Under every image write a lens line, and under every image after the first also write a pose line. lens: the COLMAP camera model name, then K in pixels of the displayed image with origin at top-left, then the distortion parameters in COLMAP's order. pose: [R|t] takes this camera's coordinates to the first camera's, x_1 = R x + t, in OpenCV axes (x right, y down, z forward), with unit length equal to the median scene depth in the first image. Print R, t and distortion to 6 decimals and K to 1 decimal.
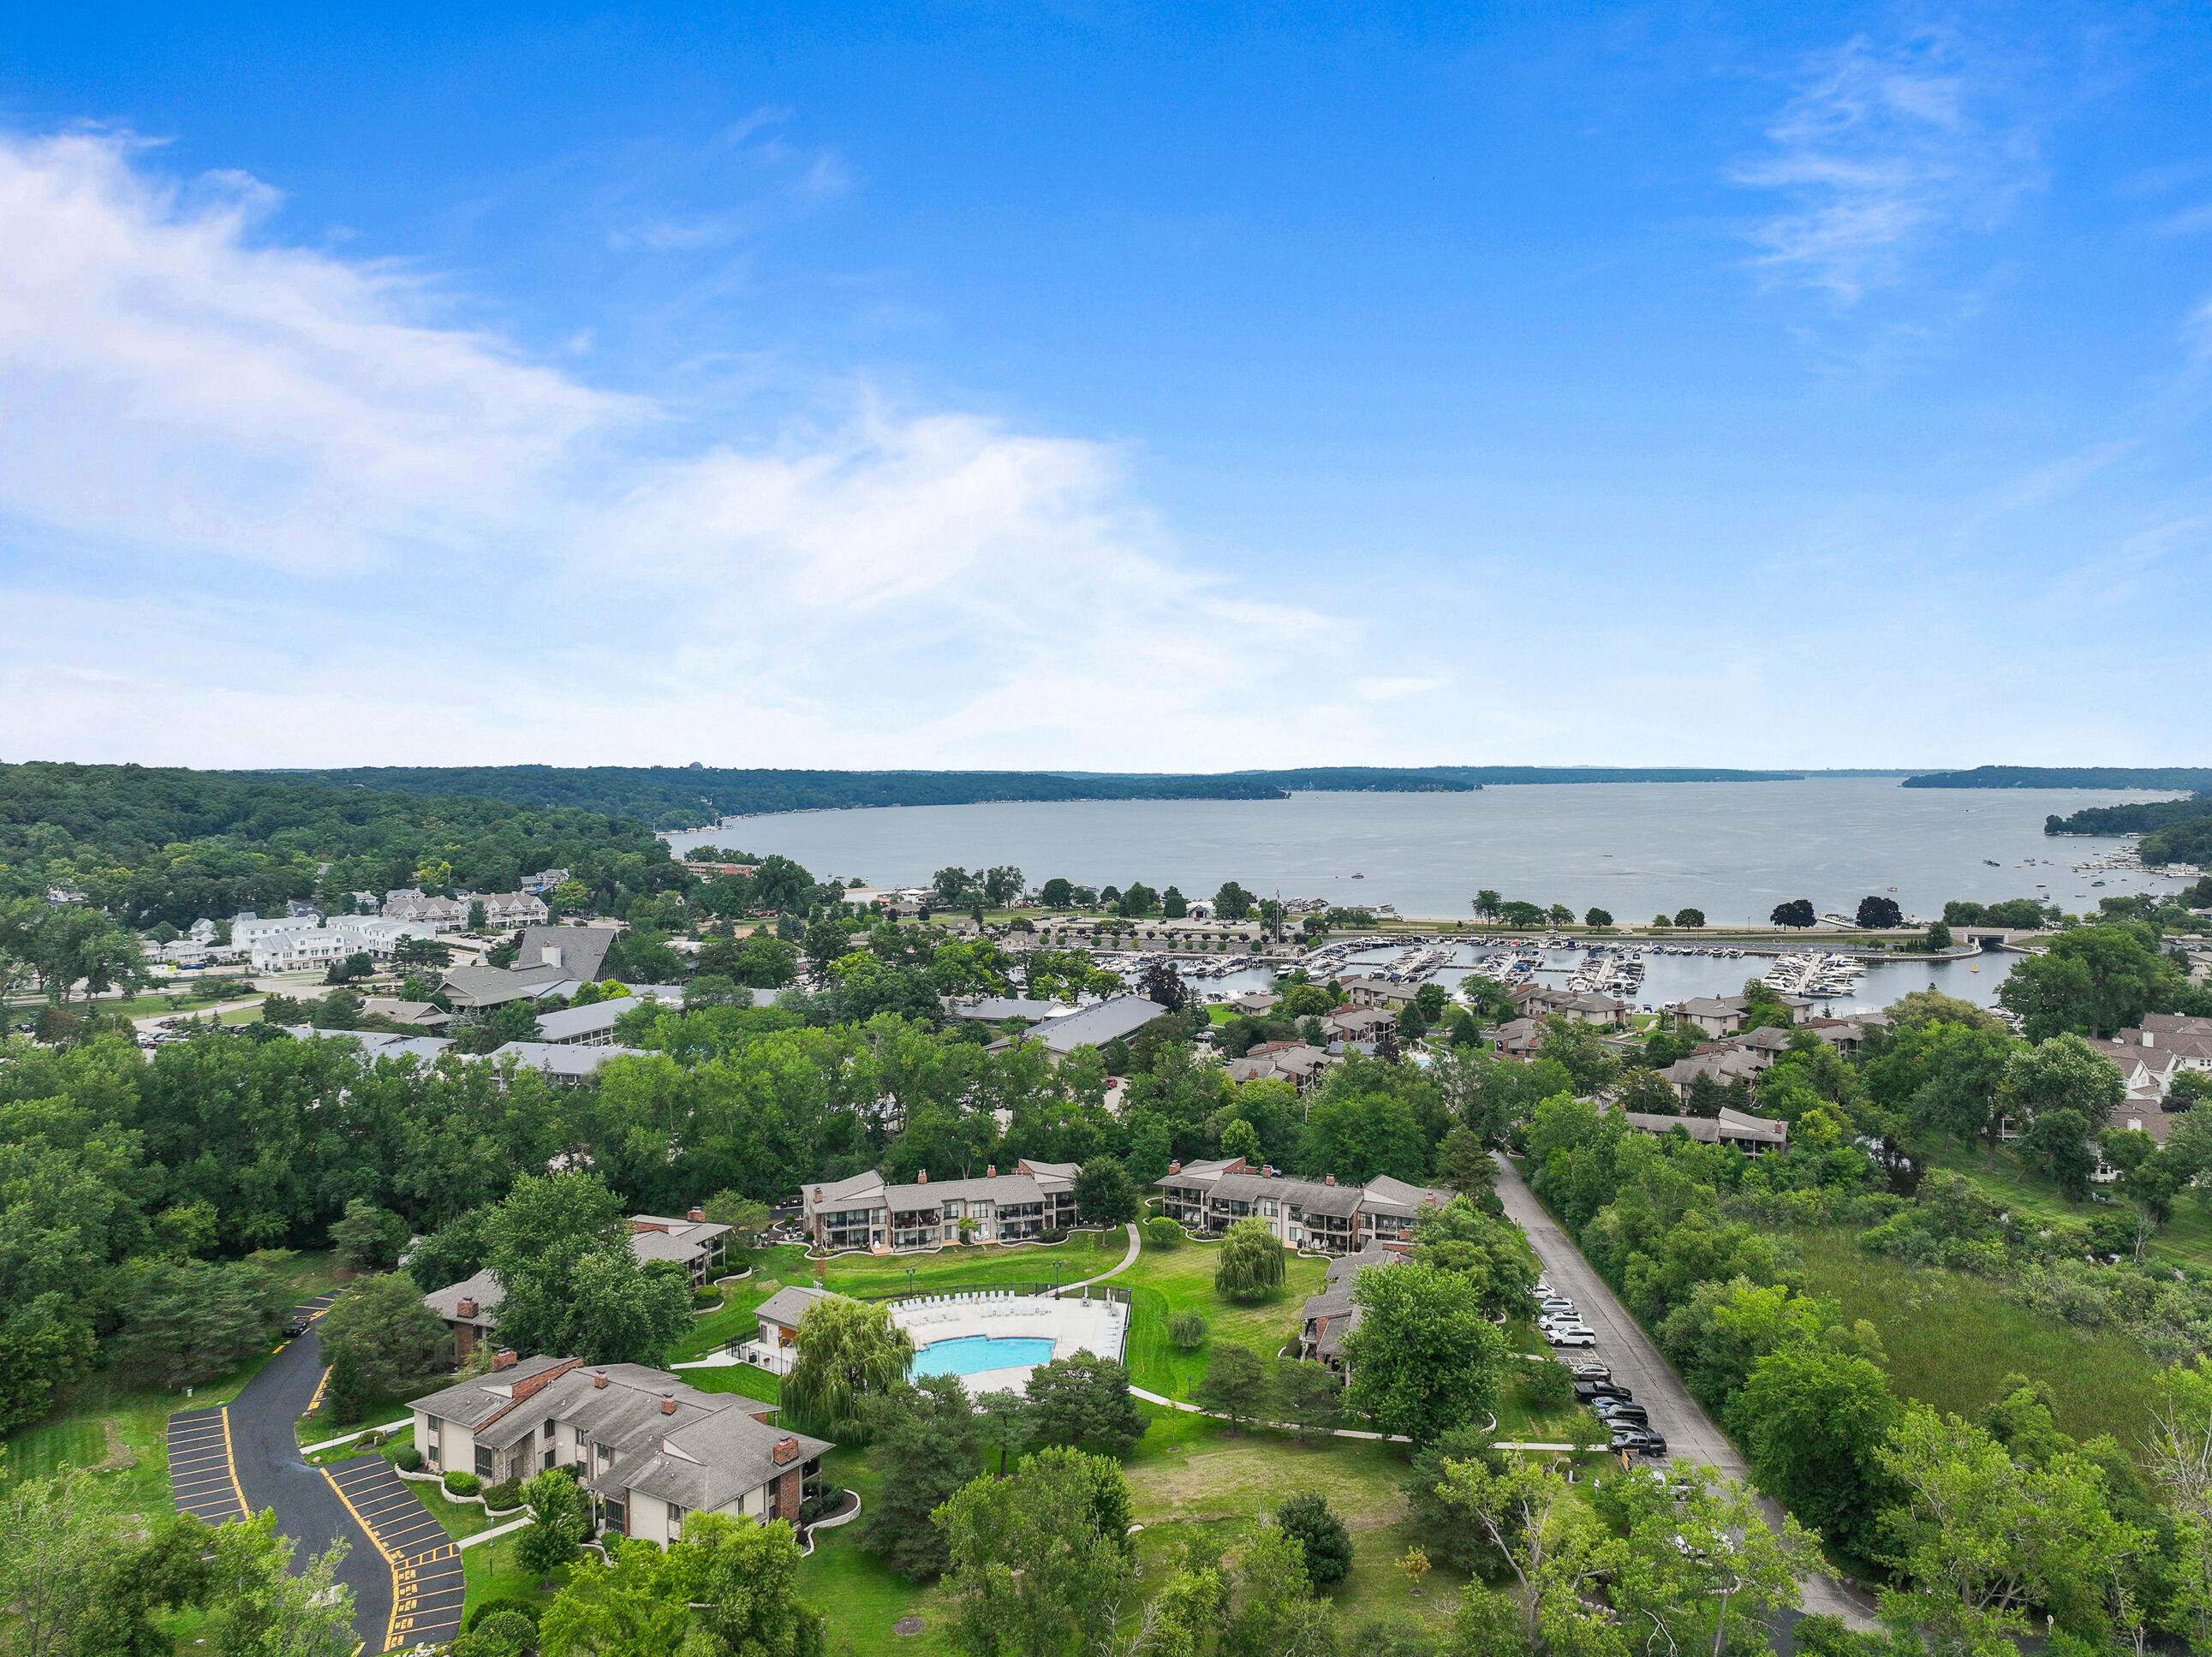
lens RADIAL K [[1598.0, 0, 1119.2], [0, 1598.0, 857.6], [0, 0, 1]] dist [0.006398, 0.006904]
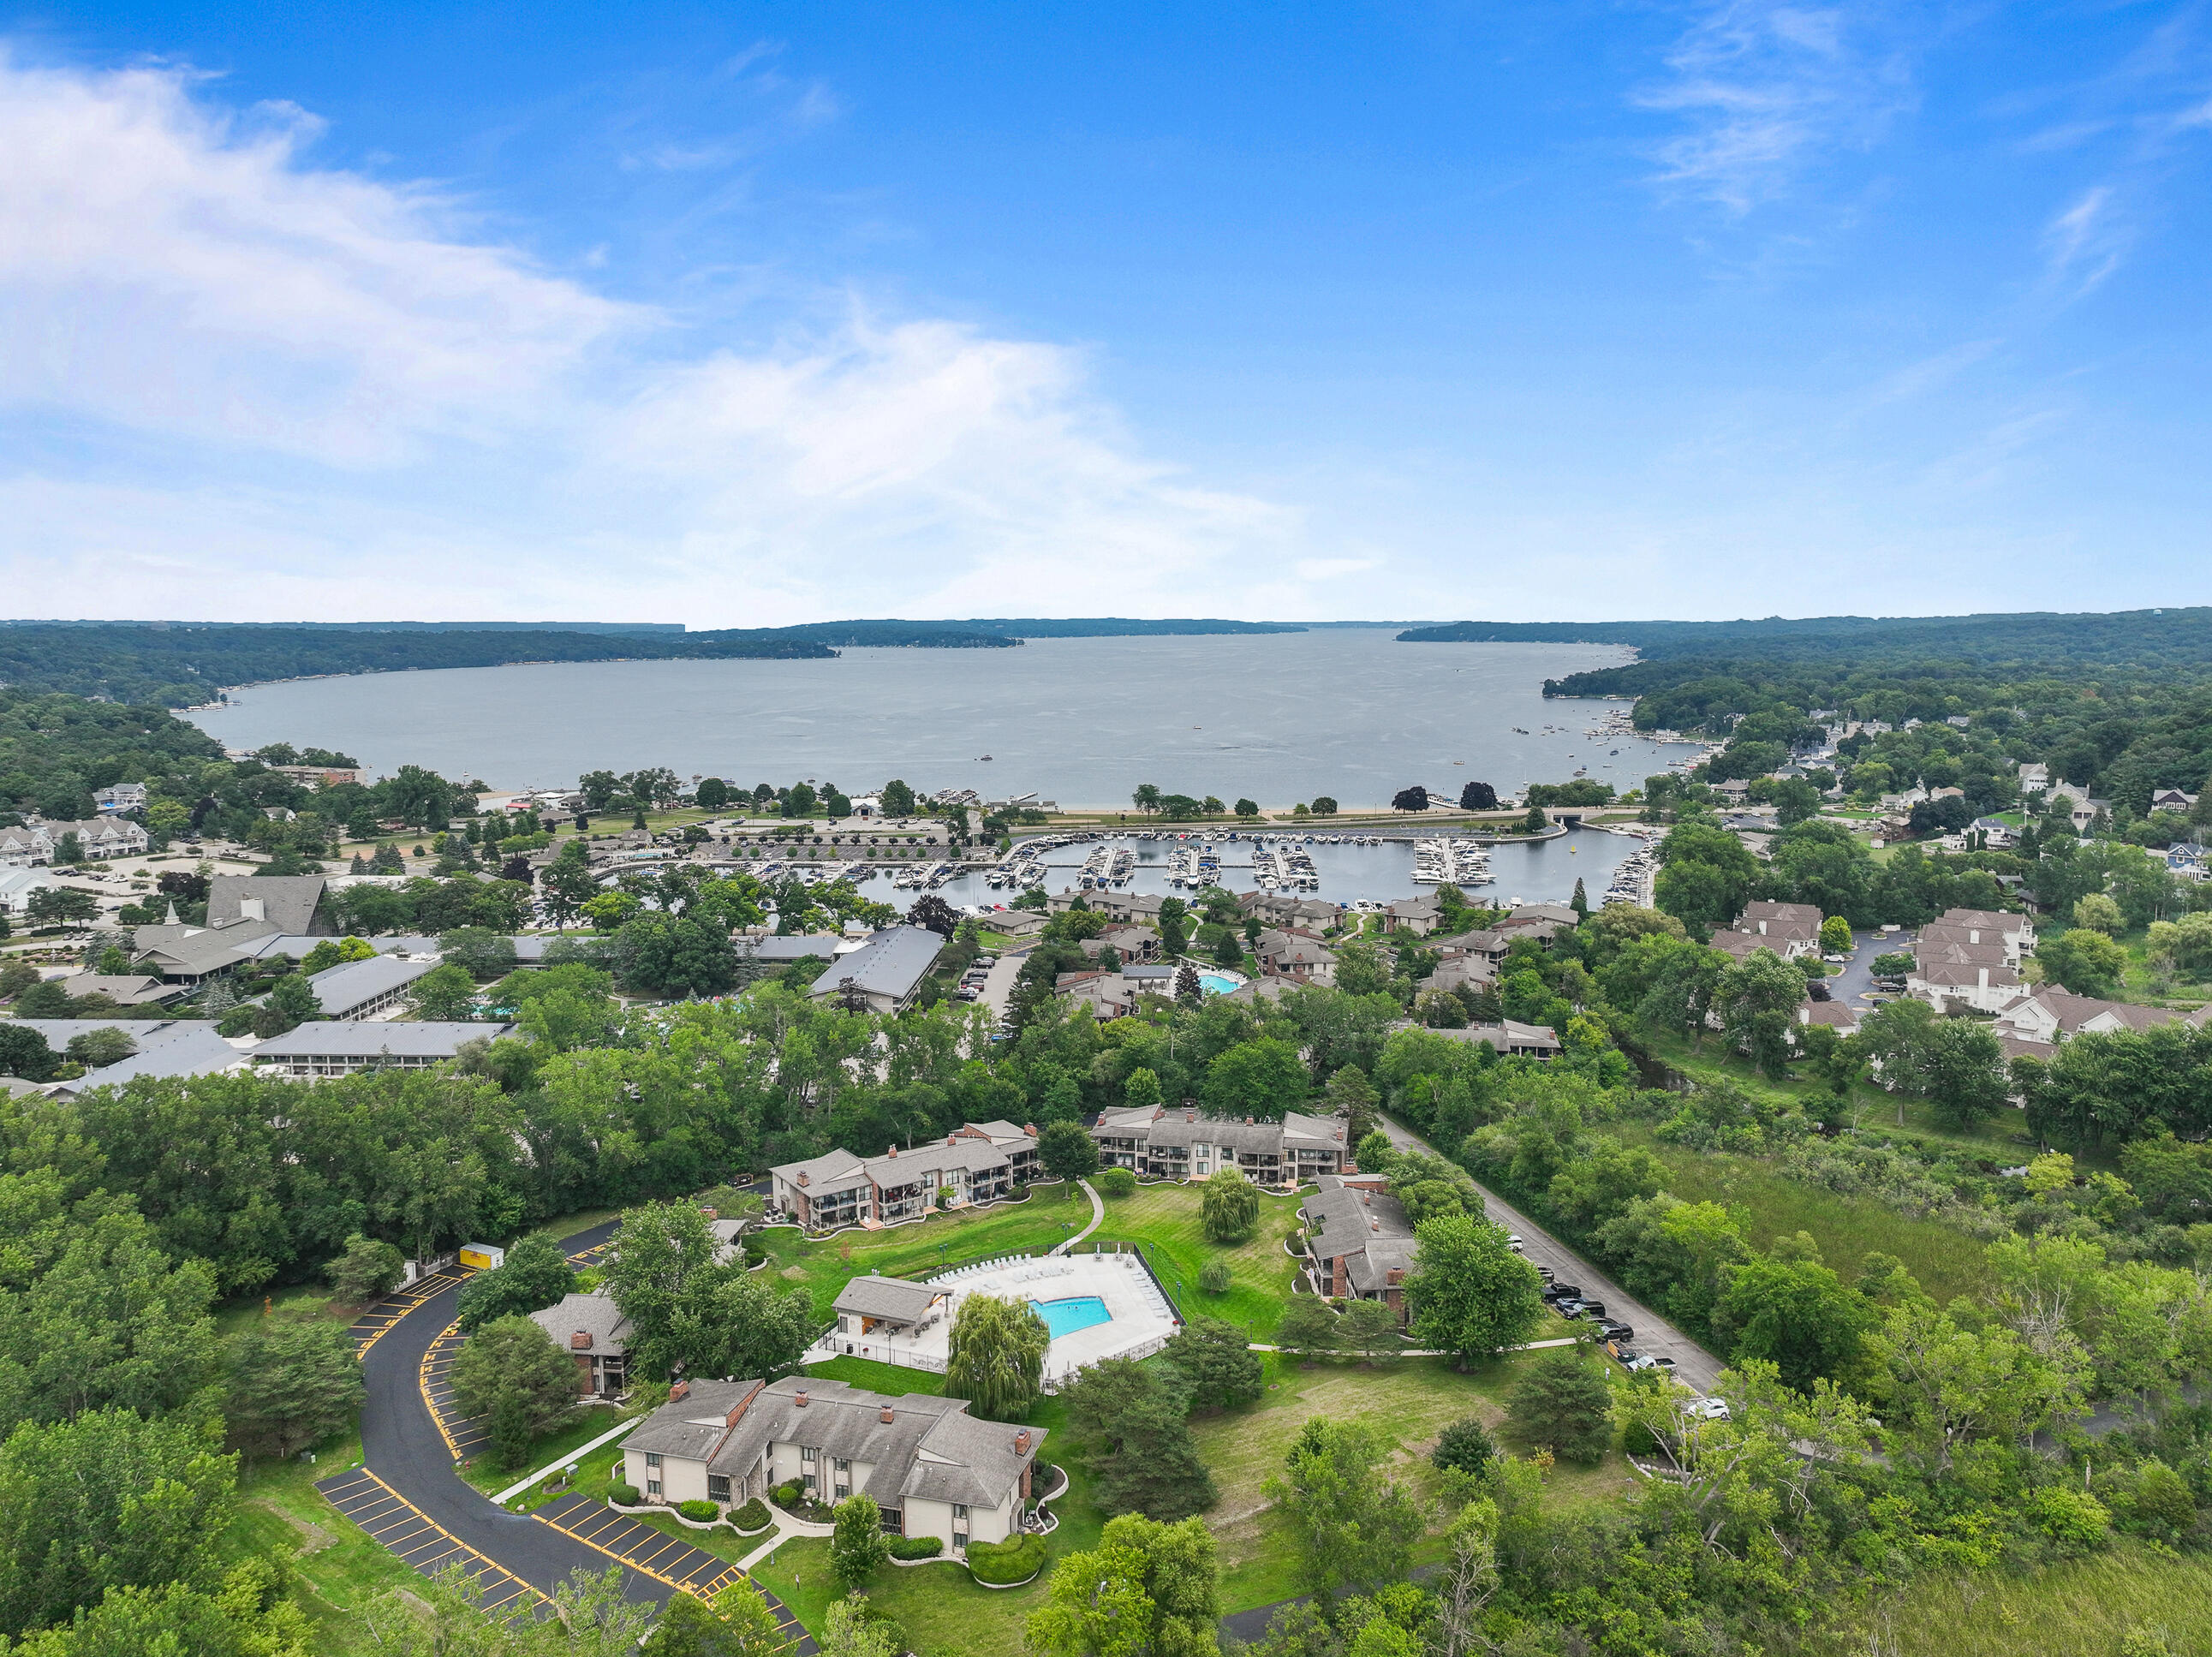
lens RADIAL K [[1598.0, 0, 1119.2], [0, 1598.0, 857.6], [0, 0, 1]] dist [0.006398, 0.006904]
pose [[0.957709, -0.042855, 0.284531, -0.241137], [0.016197, 0.995308, 0.095393, -0.085540], [-0.287284, -0.086750, 0.953909, -0.047391]]
